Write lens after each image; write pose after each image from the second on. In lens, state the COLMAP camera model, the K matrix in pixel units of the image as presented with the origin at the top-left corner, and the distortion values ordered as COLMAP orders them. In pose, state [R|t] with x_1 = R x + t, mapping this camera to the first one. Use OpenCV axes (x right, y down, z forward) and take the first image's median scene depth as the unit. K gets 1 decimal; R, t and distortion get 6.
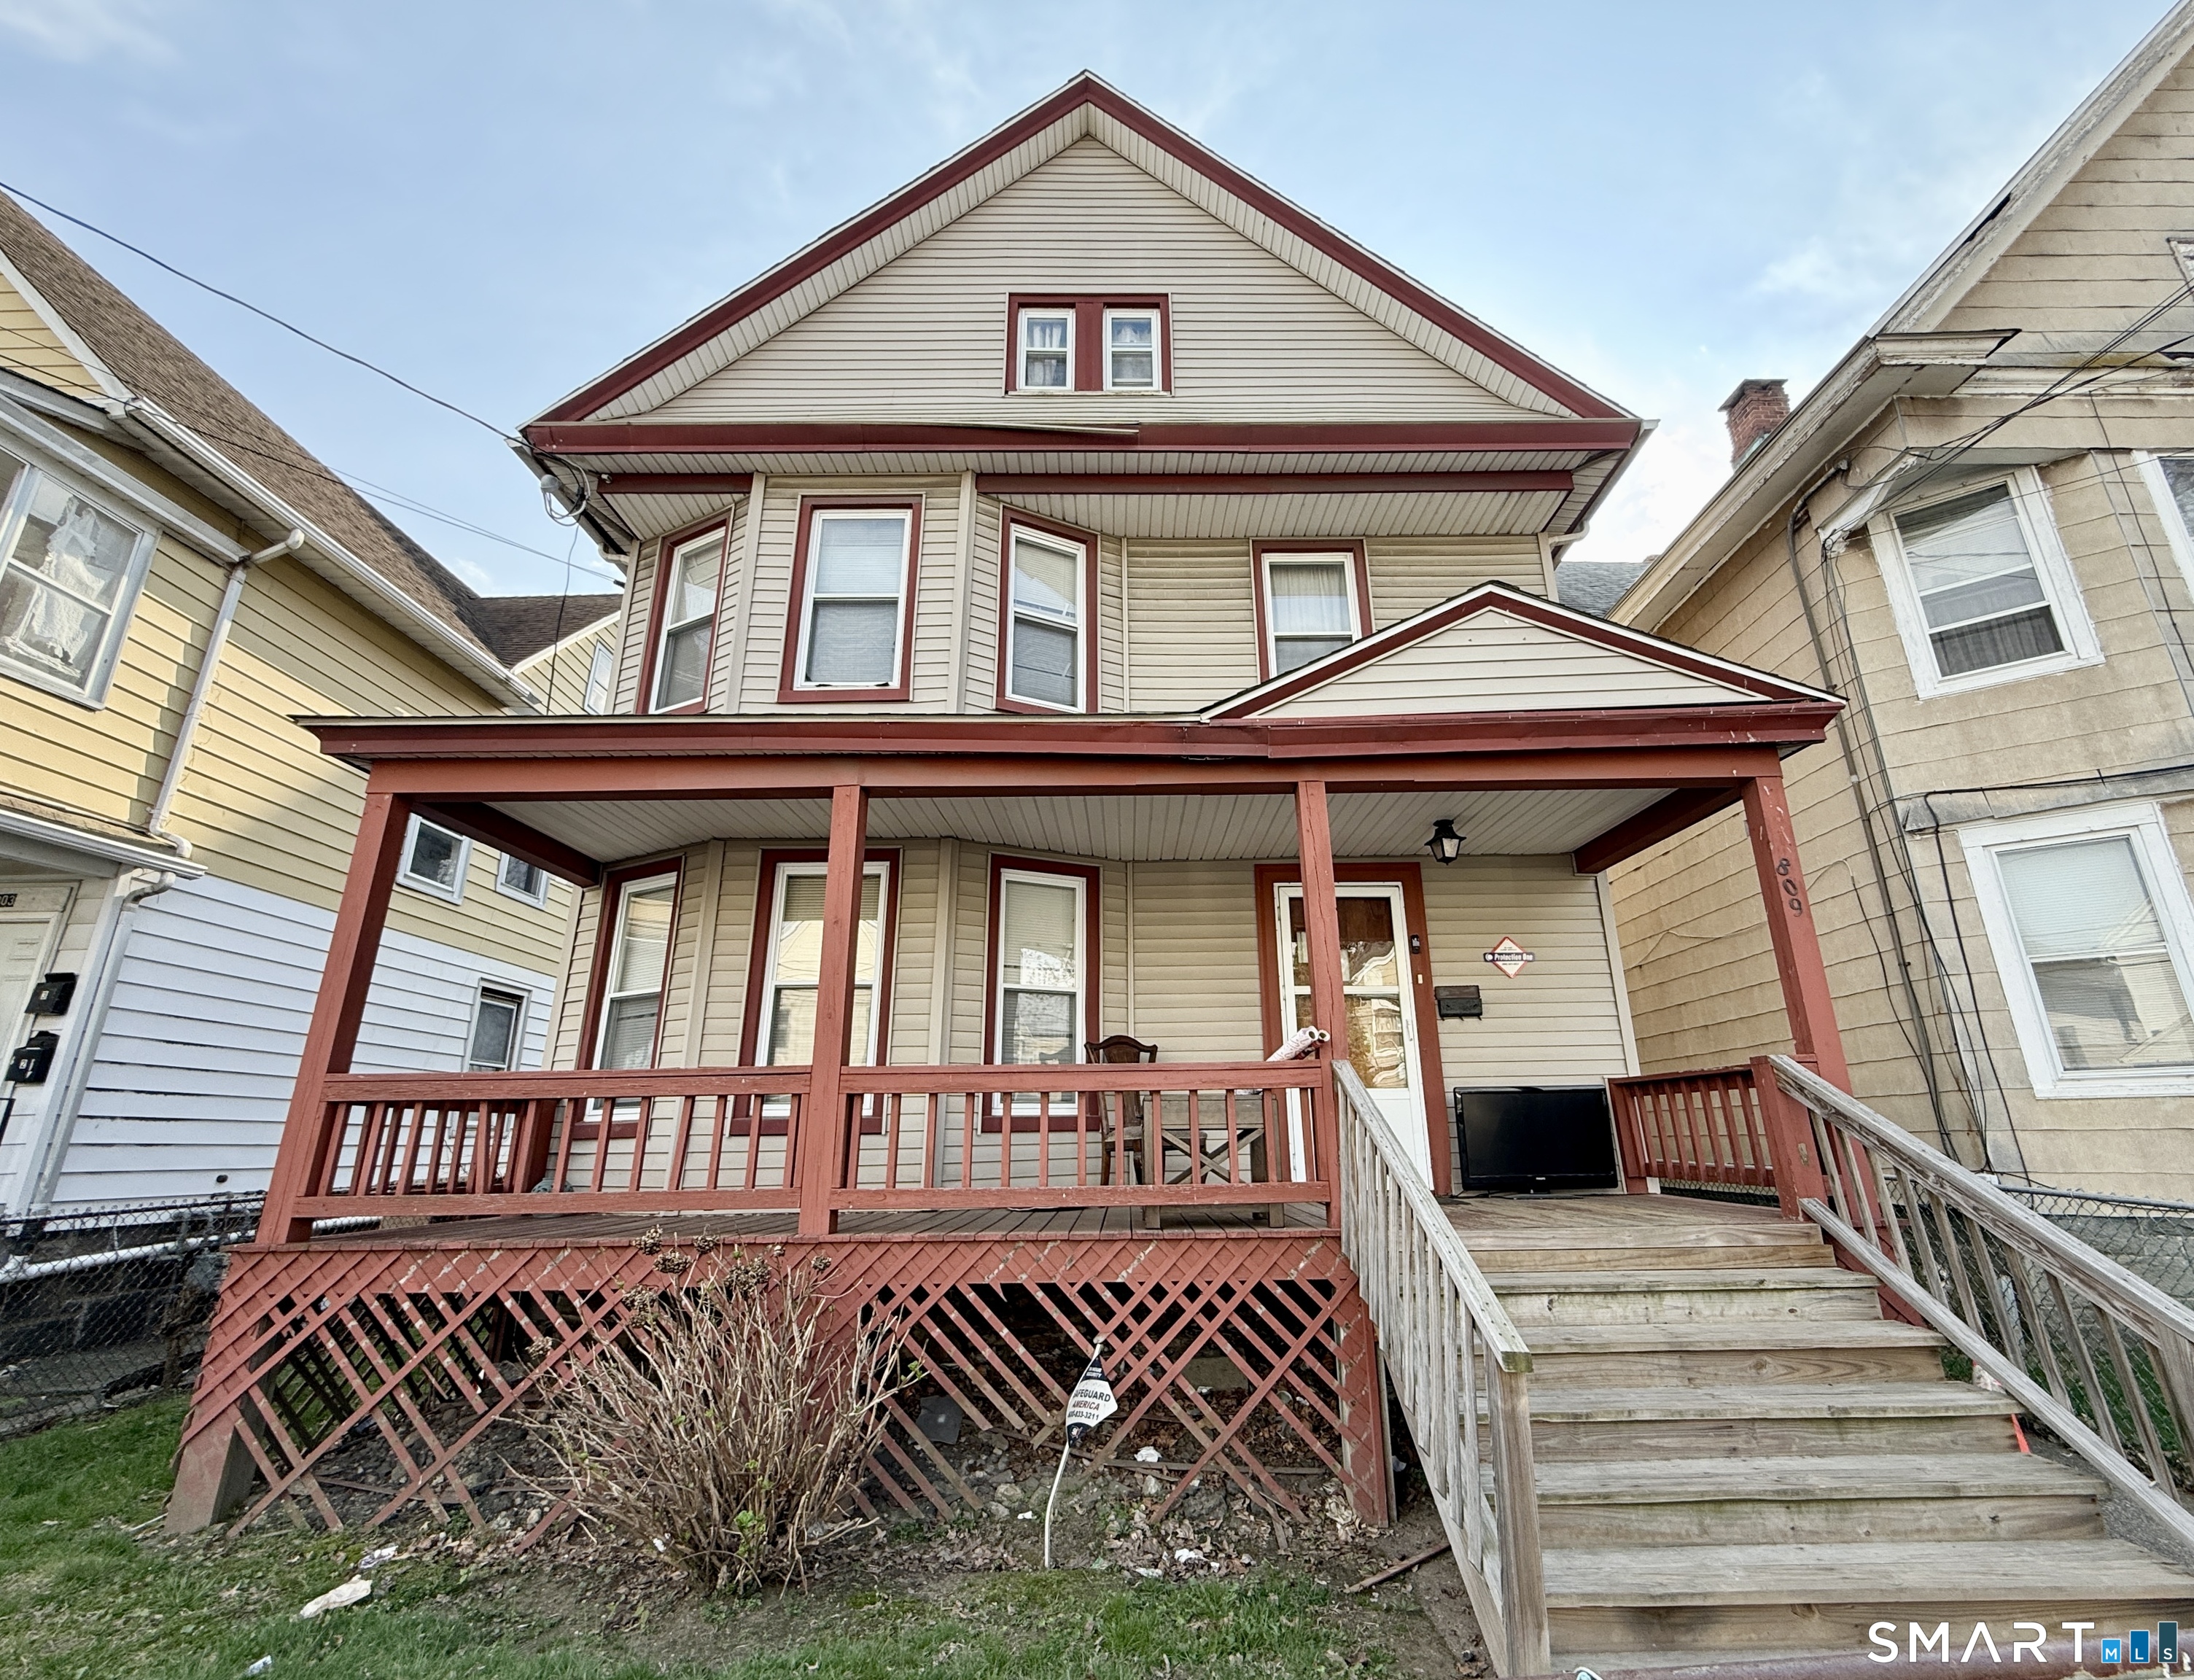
lens RADIAL K [[894.8, 0, 1106.6], [0, 894.8, 878.6], [0, 0, 1]] dist [0.001060, -0.000118]
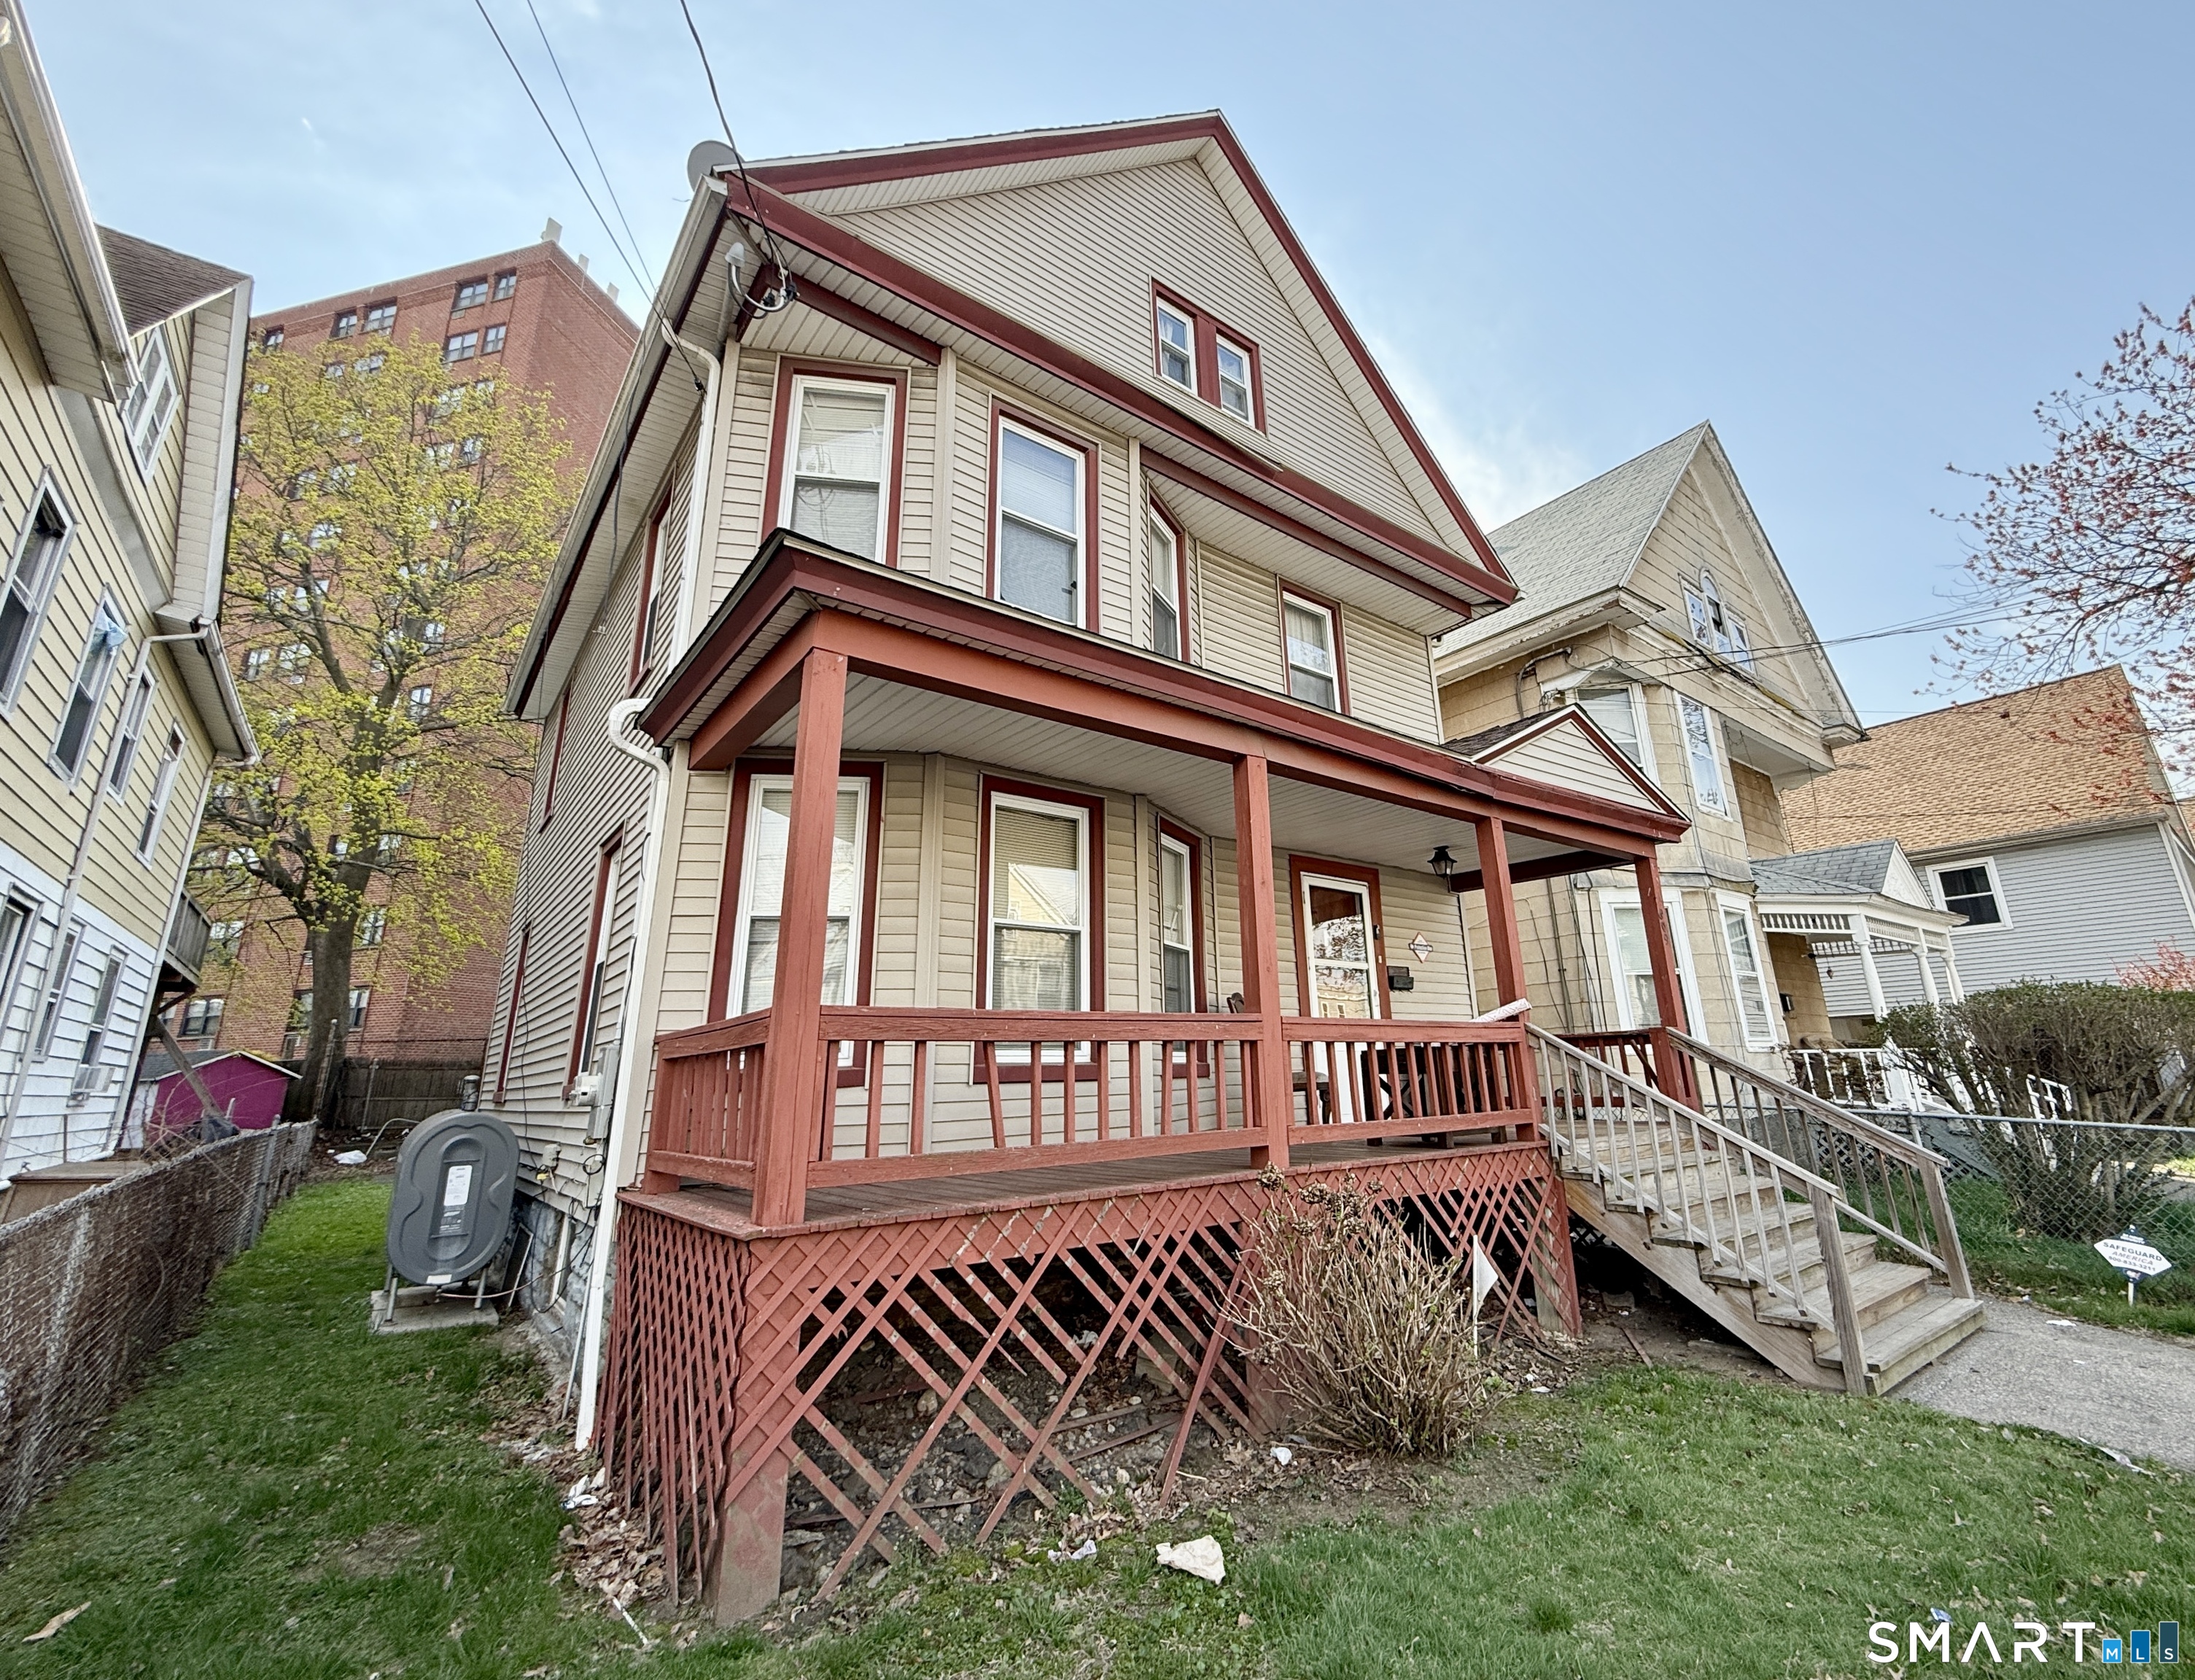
lens RADIAL K [[944.9, 0, 1095.2], [0, 944.9, 808.6], [0, 0, 1]] dist [0.012820, -0.000224]
pose [[0.798842, 0.158379, 0.580317, -0.796927], [-0.150422, 0.986662, -0.062213, 0.043083], [-0.582430, -0.037594, 0.812011, 0.129694]]
